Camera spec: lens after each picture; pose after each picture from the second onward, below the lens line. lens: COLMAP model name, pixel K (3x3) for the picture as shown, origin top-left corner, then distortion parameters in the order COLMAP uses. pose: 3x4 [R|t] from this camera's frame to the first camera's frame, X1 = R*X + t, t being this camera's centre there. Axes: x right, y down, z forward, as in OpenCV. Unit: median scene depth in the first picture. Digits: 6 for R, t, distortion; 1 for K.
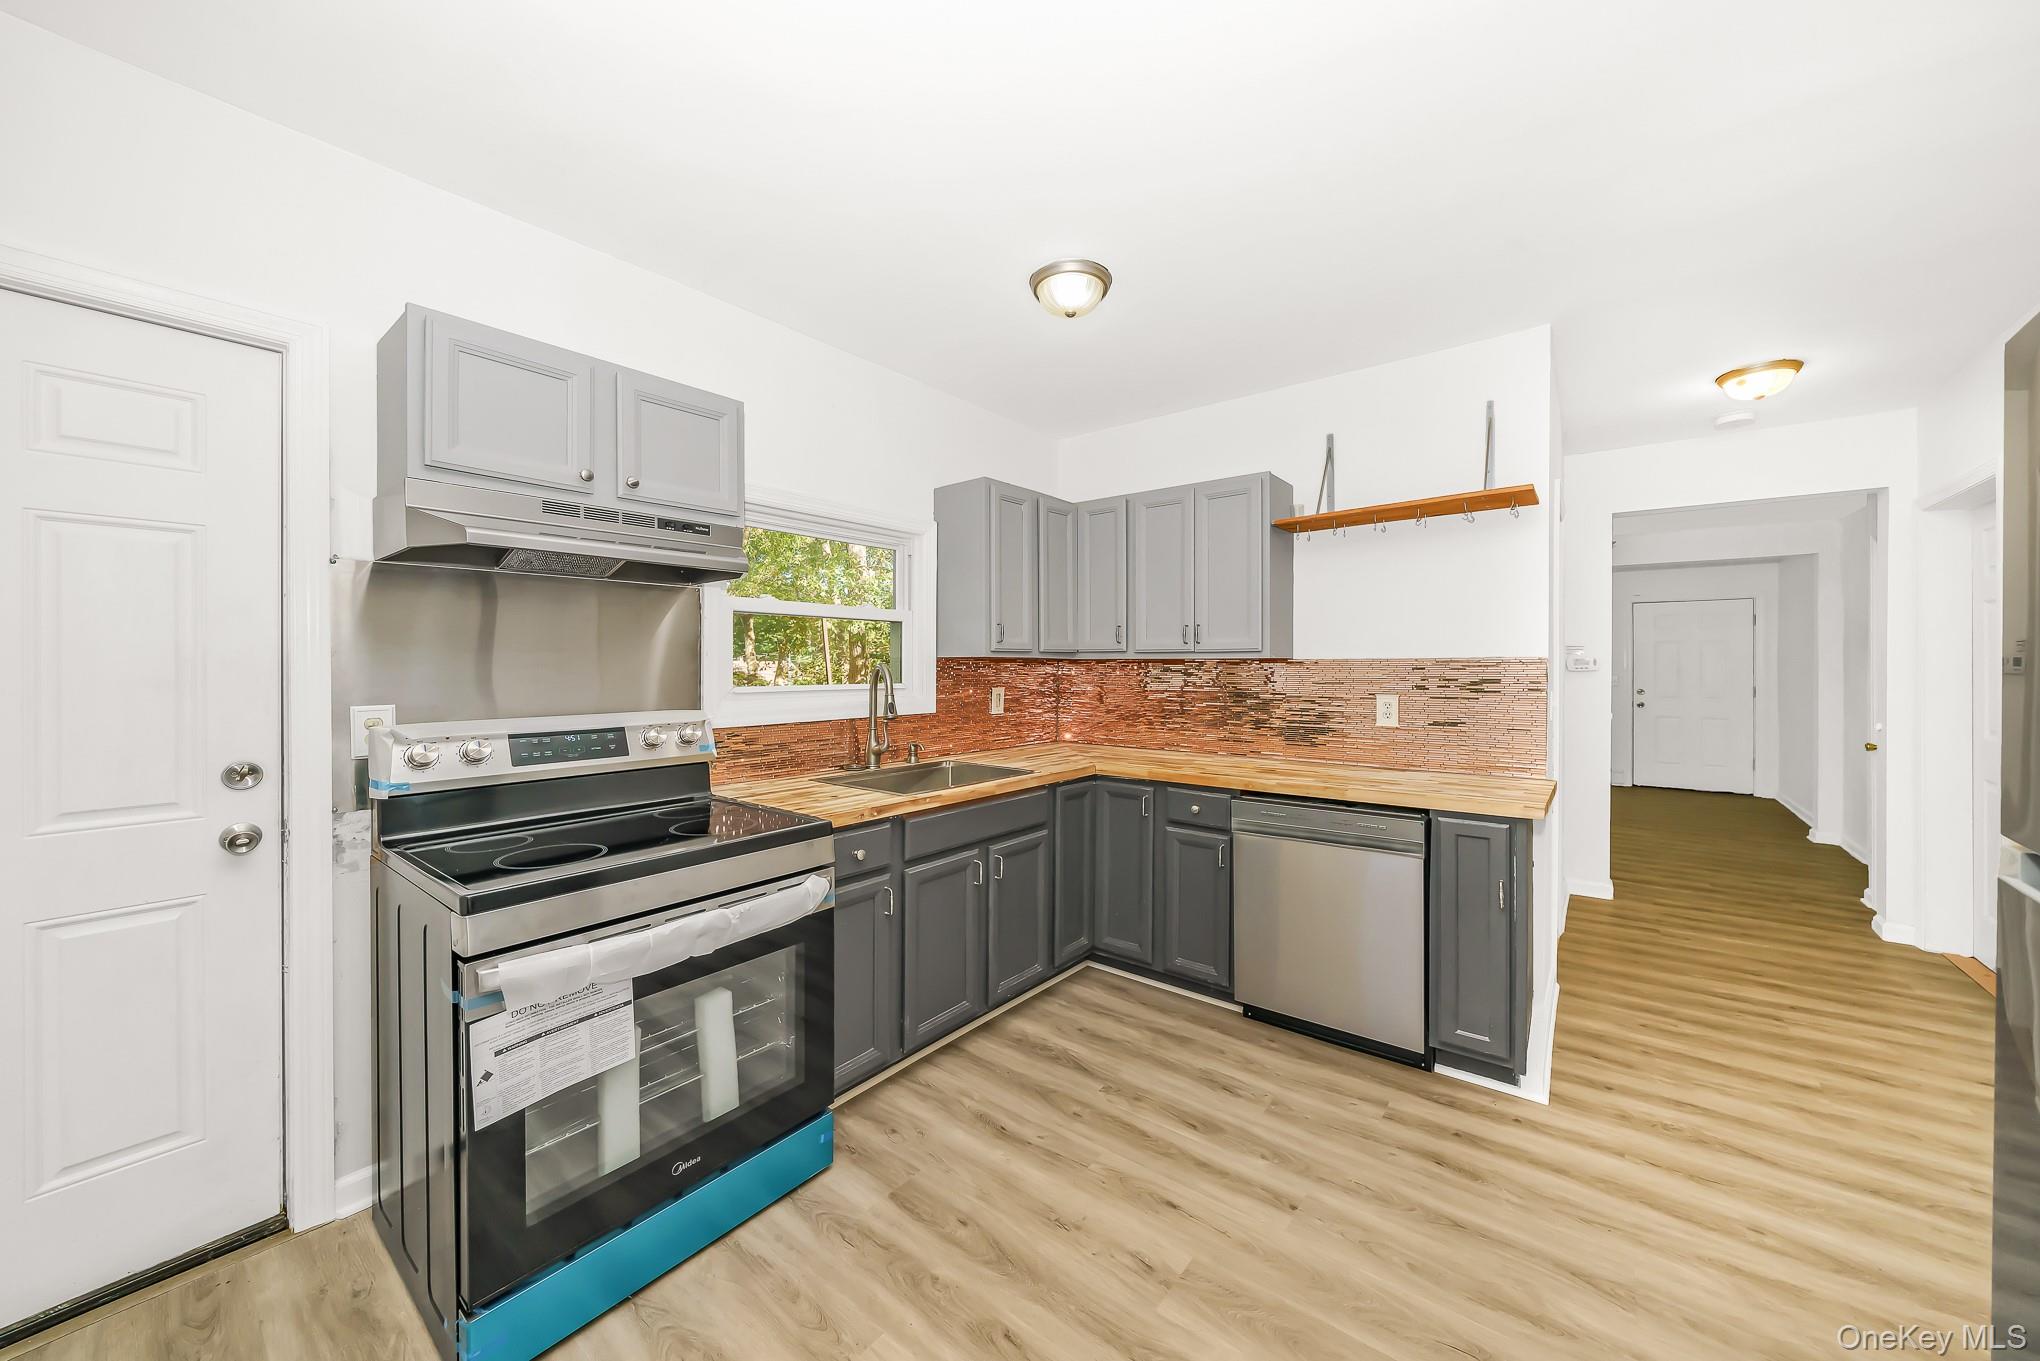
lens RADIAL K [[748.1, 0, 1036.8], [0, 748.1, 665.7], [0, 0, 1]] dist [-0.003279, -0.000025]
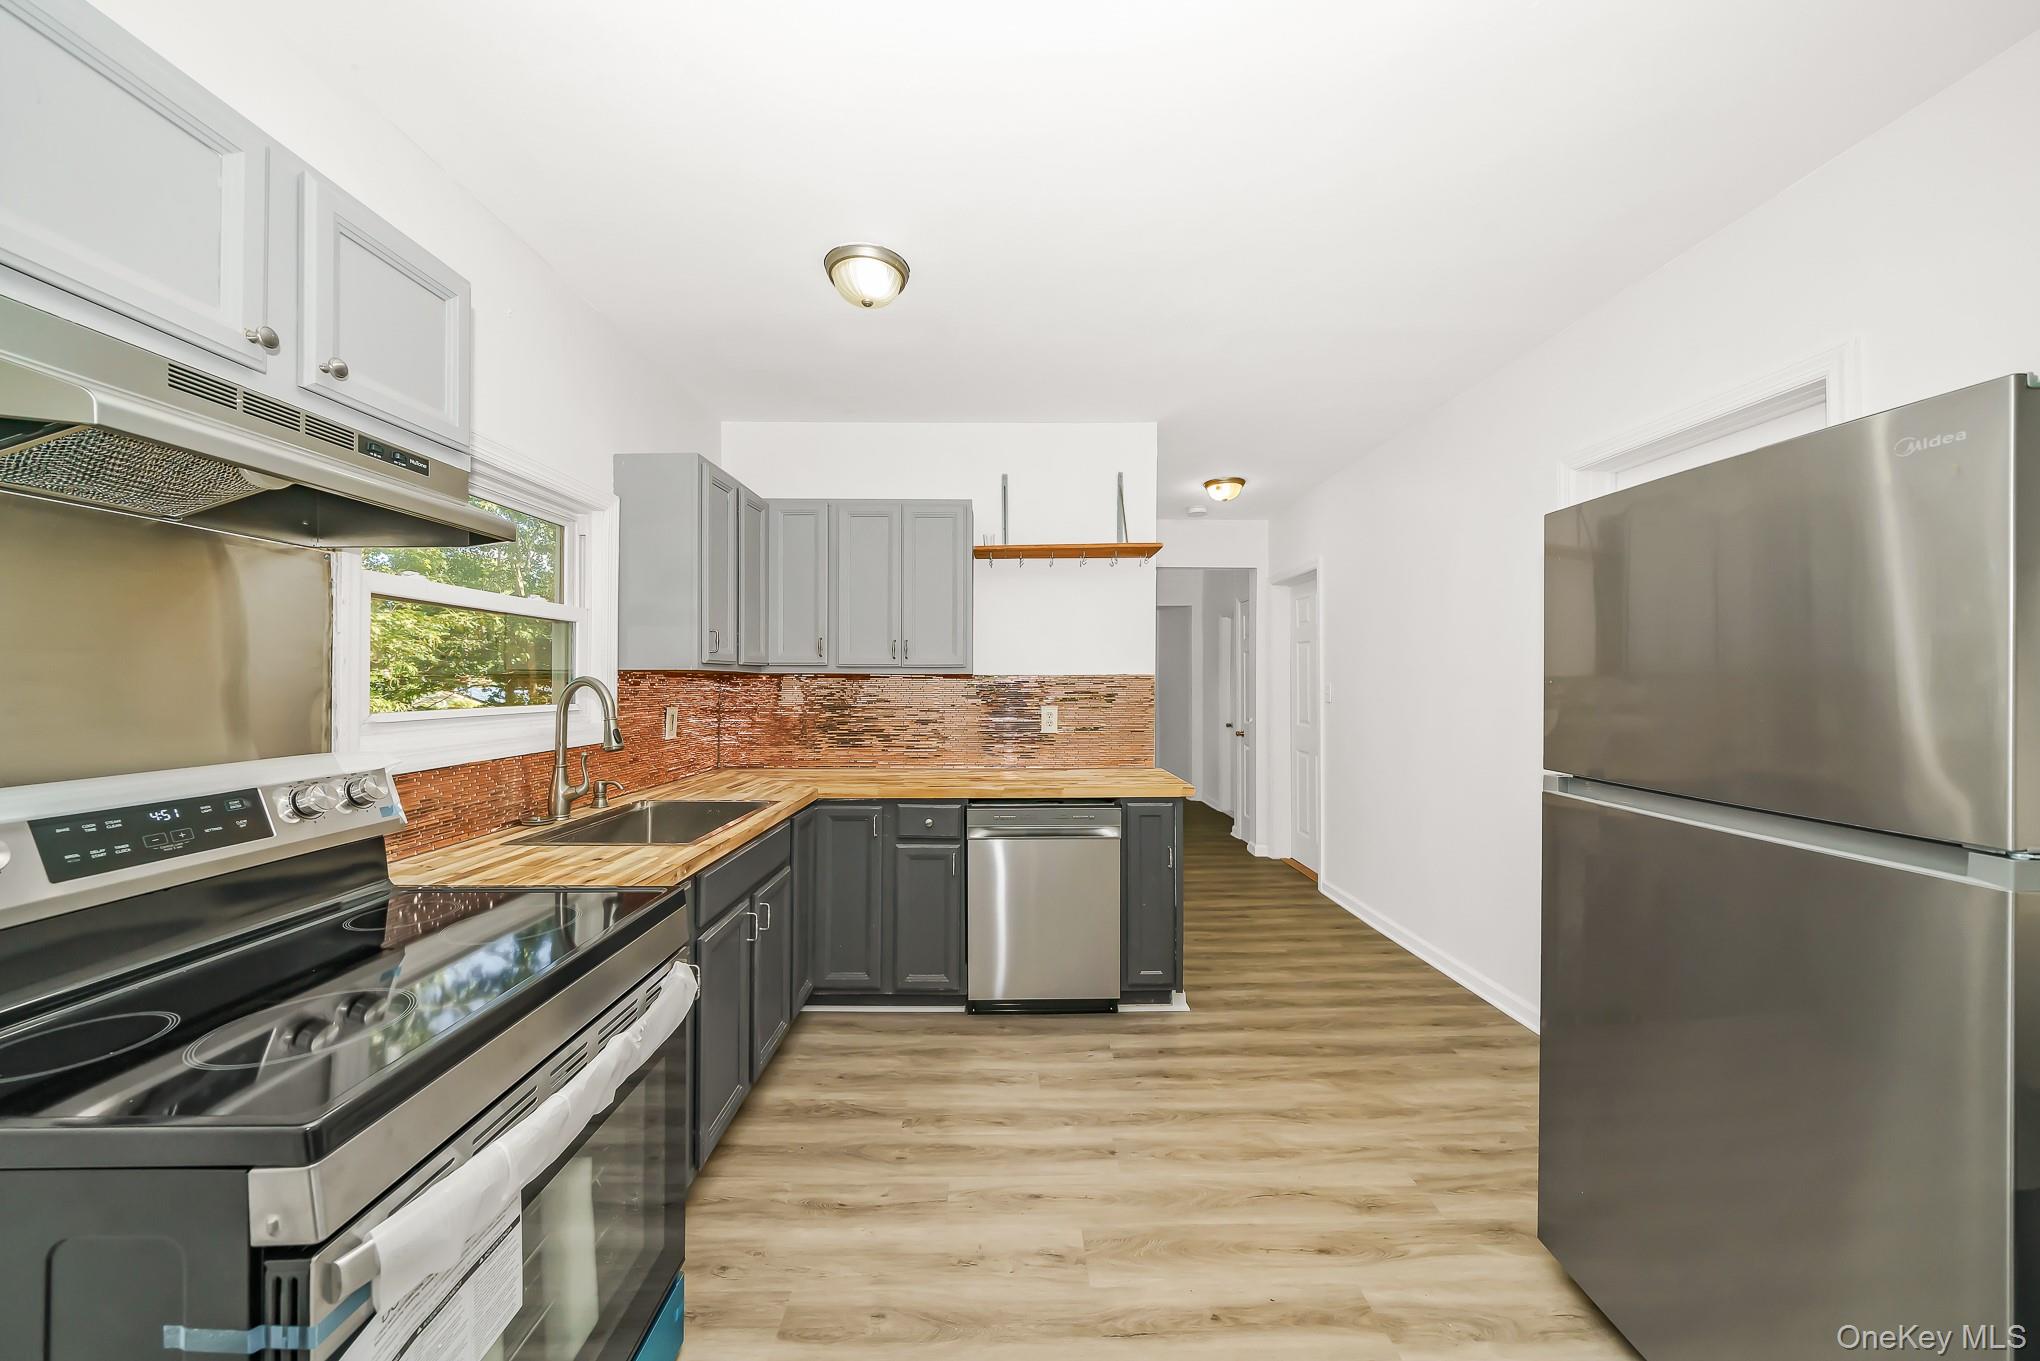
lens RADIAL K [[748.1, 0, 1043.4], [0, 748.1, 675.1], [0, 0, 1]] dist [-0.003279, -0.000025]
pose [[0.761168, 0.005908, 0.648528, -0.364528], [-0.000112, 0.999960, -0.008977, 0.001484], [-0.648555, 0.006760, 0.761138, 0.141843]]
